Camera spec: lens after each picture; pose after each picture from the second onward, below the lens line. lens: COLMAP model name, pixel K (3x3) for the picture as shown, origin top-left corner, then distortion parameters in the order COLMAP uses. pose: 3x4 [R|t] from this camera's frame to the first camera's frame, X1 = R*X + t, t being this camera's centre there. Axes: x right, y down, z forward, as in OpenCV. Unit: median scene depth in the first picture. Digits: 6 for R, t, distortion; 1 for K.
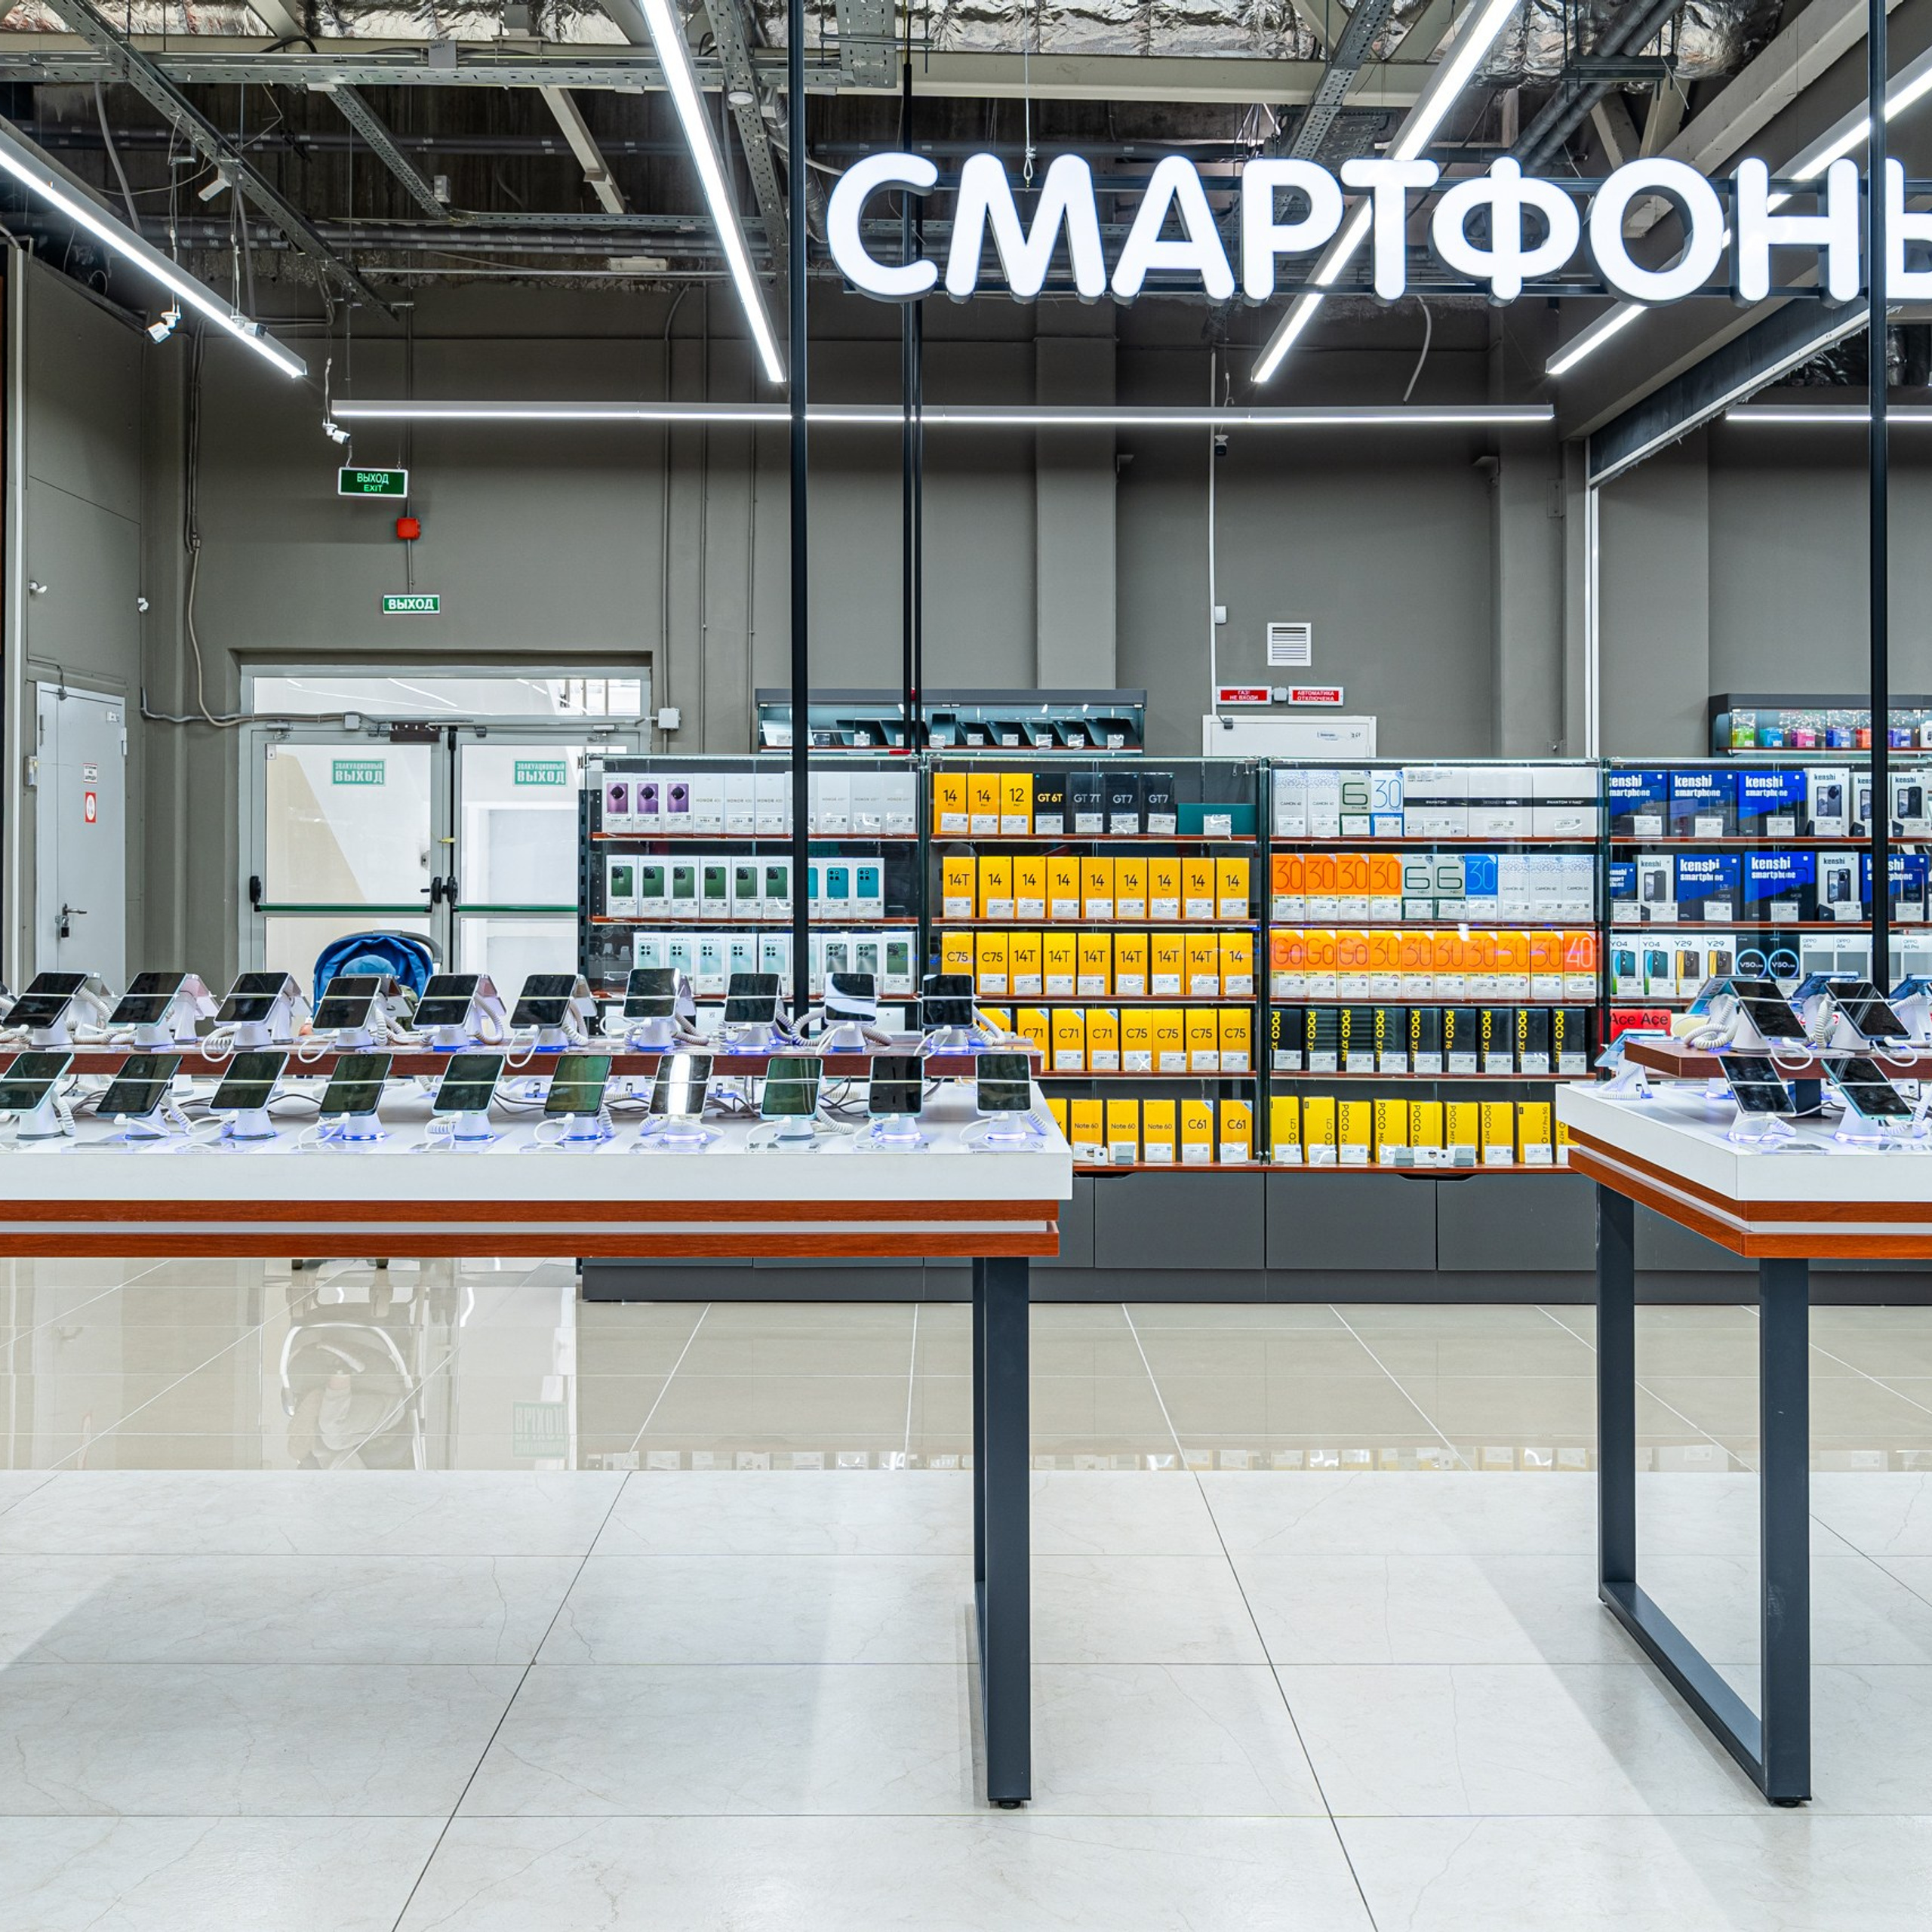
lens RADIAL K [[2320.8, 0, 989.1], [0, 2320.8, 816.3], [0, 0, 1]] dist [0.009659, 0.000000]
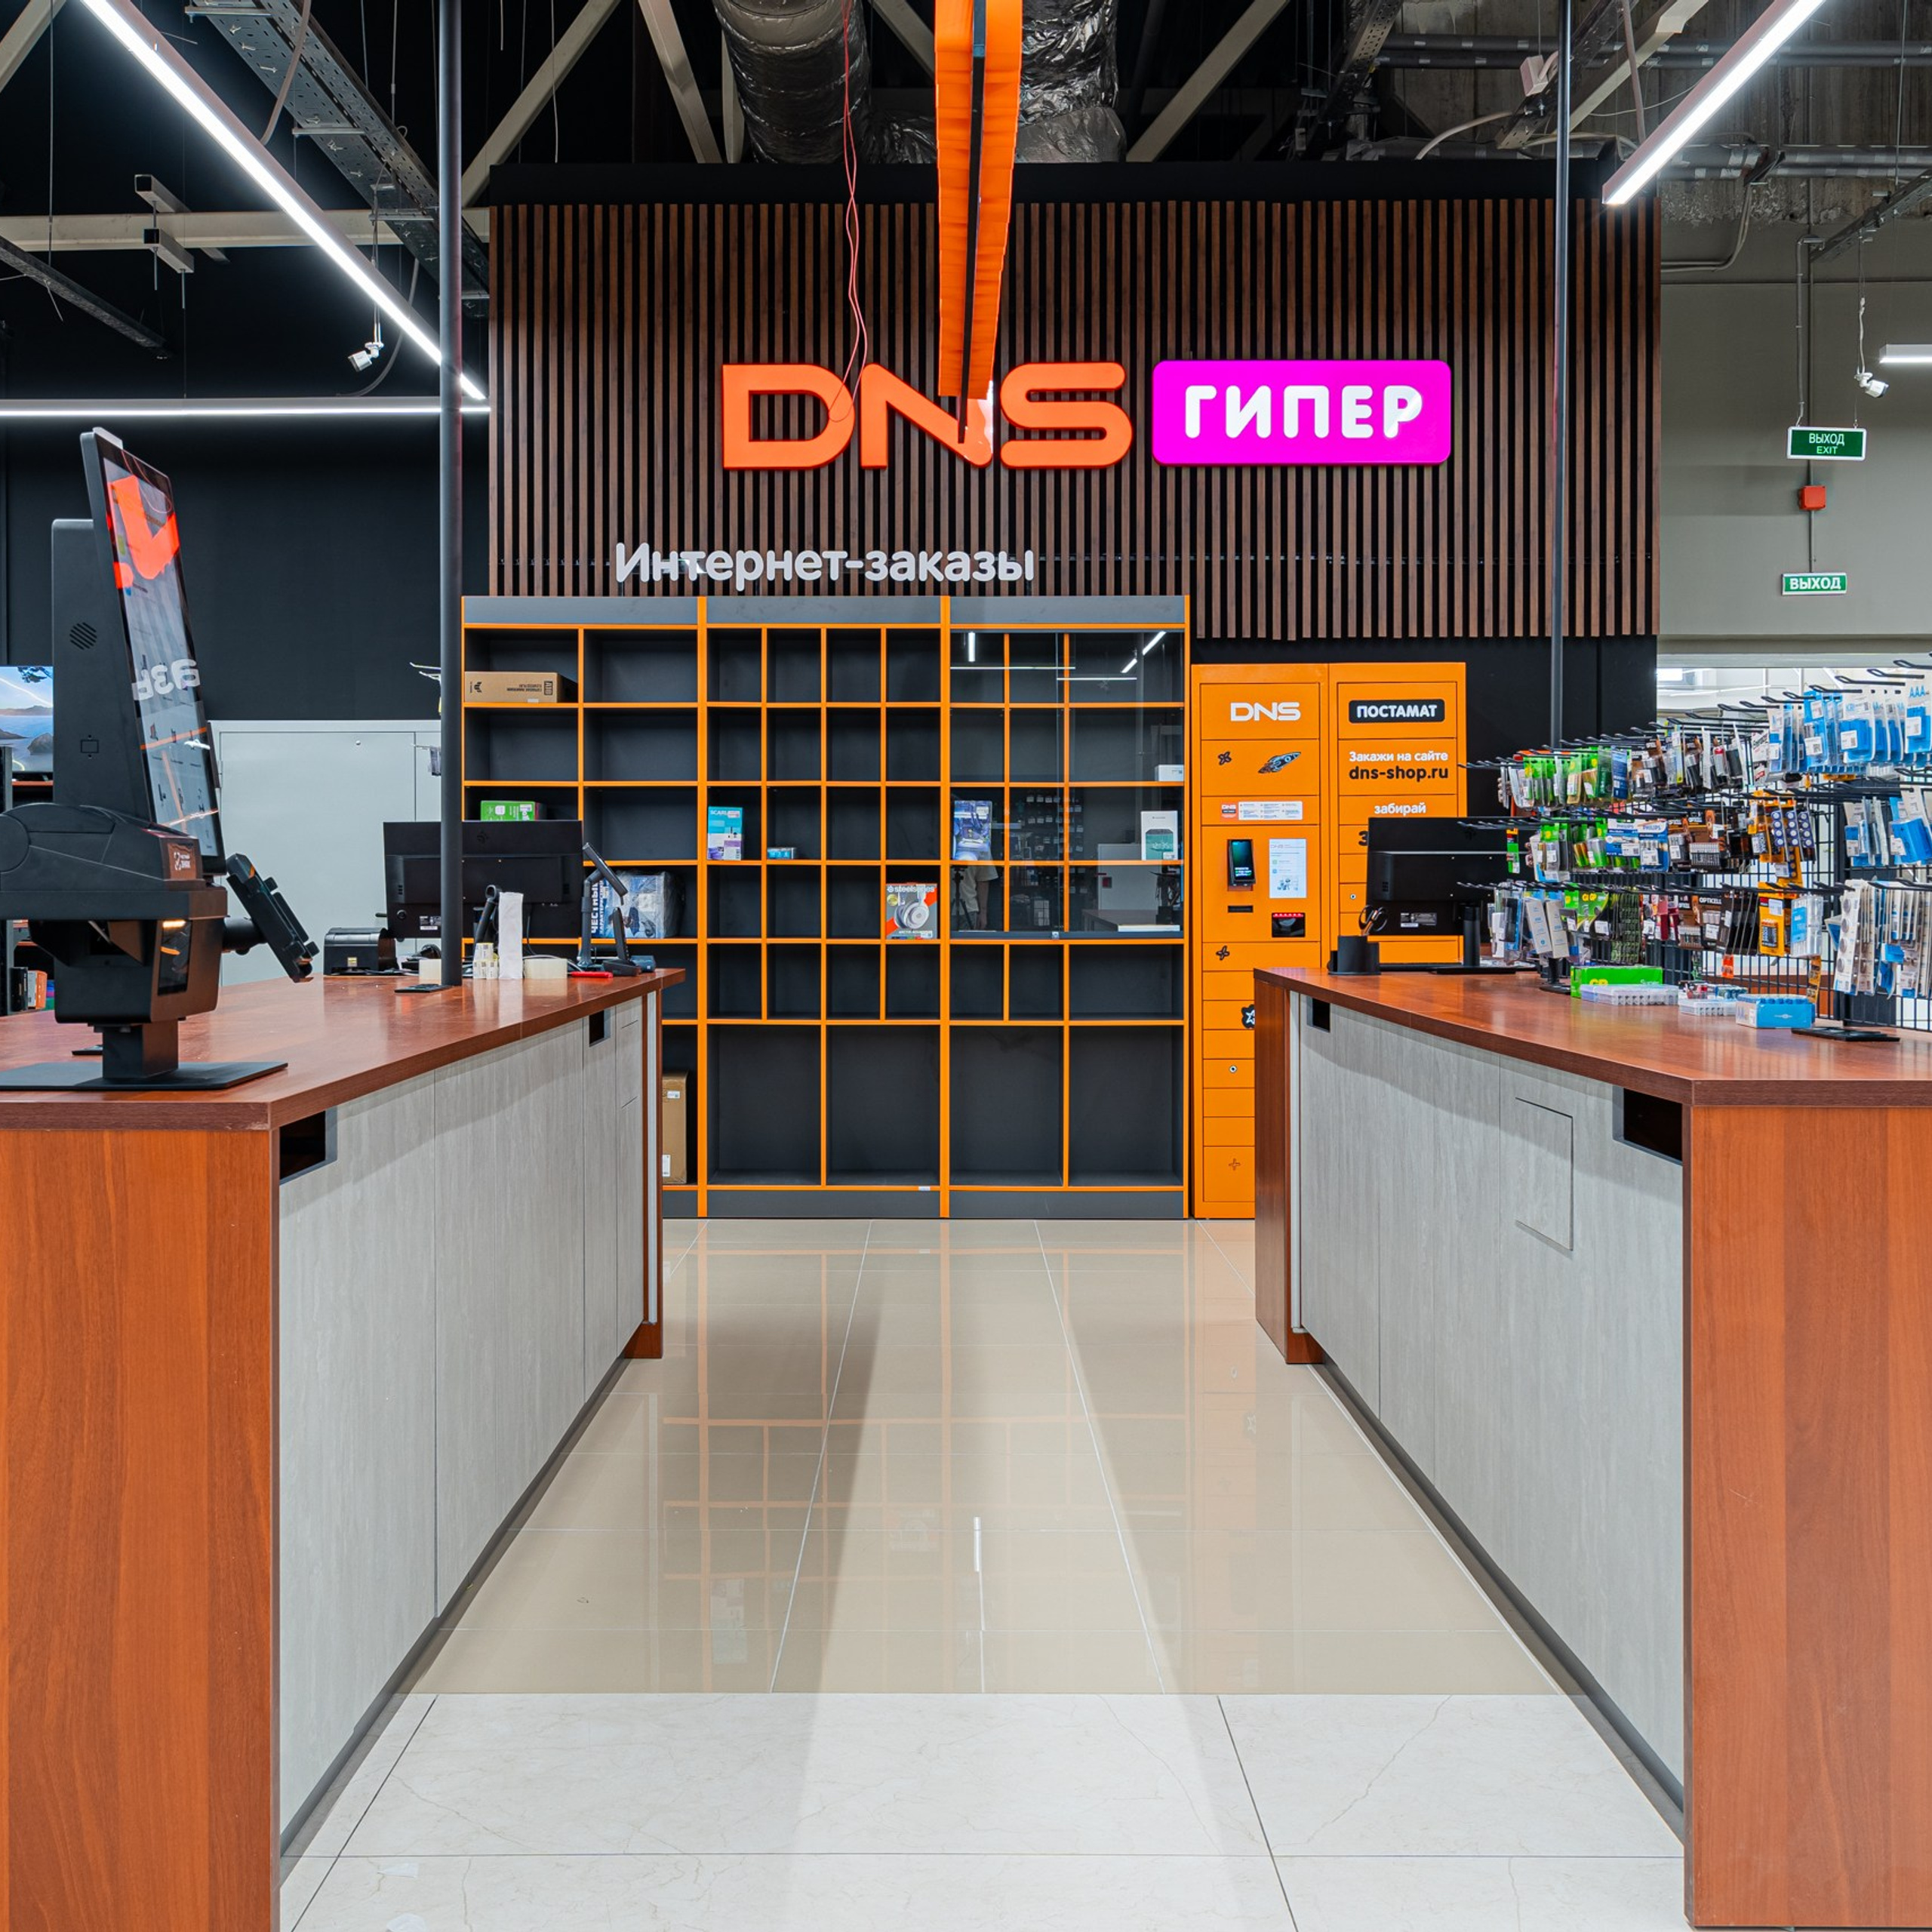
lens RADIAL K [[2320.8, 0, 912.6], [0, 2320.8, 873.3], [0, 0, 1]] dist [0.009659, 0.000000]
pose [[0.999498, -0.006092, -0.031098, -1.056041], [0.006570, 0.999861, 0.015296, 0.006261], [0.031000, -0.015493, 0.999399, 0.189853]]
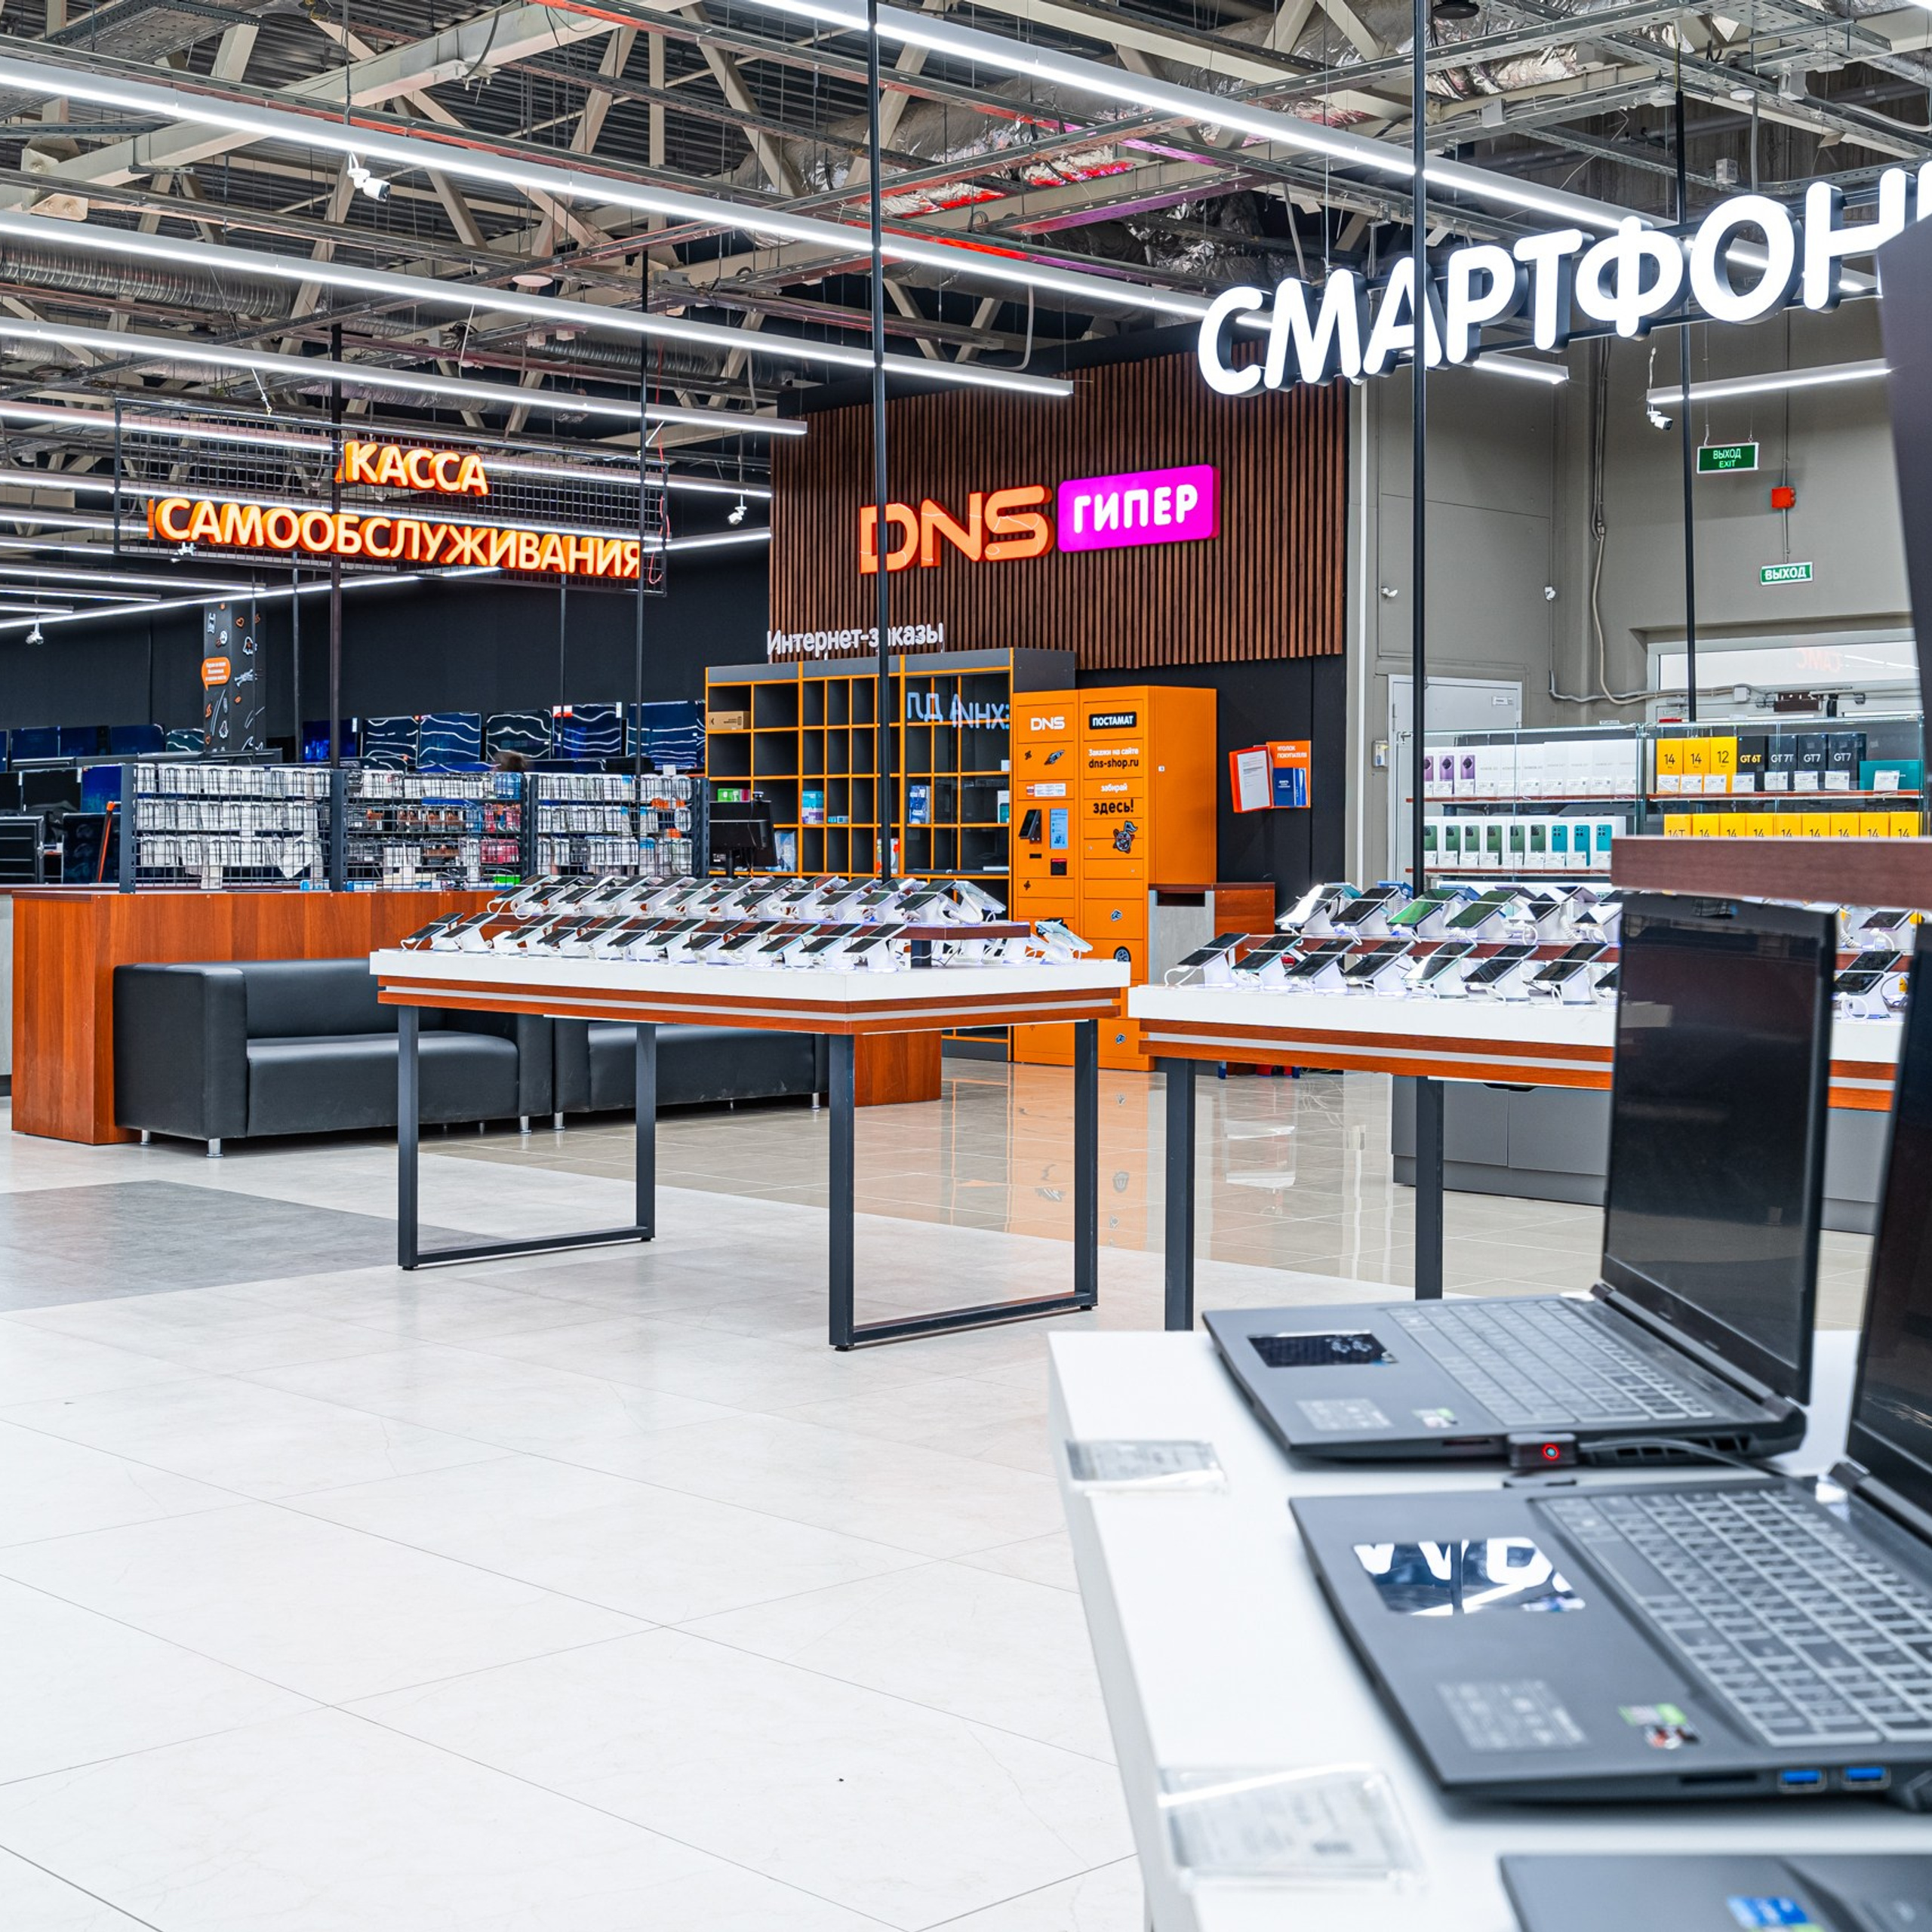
lens RADIAL K [[2861.2, 0, 965.8], [0, 2861.2, 841.3], [0, 0, 1]] dist [-0.006700, 0.000000]
pose [[0.685723, -0.004766, -0.727847, 0.748658], [0.016207, 0.999831, 0.008723, 0.012996], [0.727682, -0.017778, 0.685684, -0.182553]]
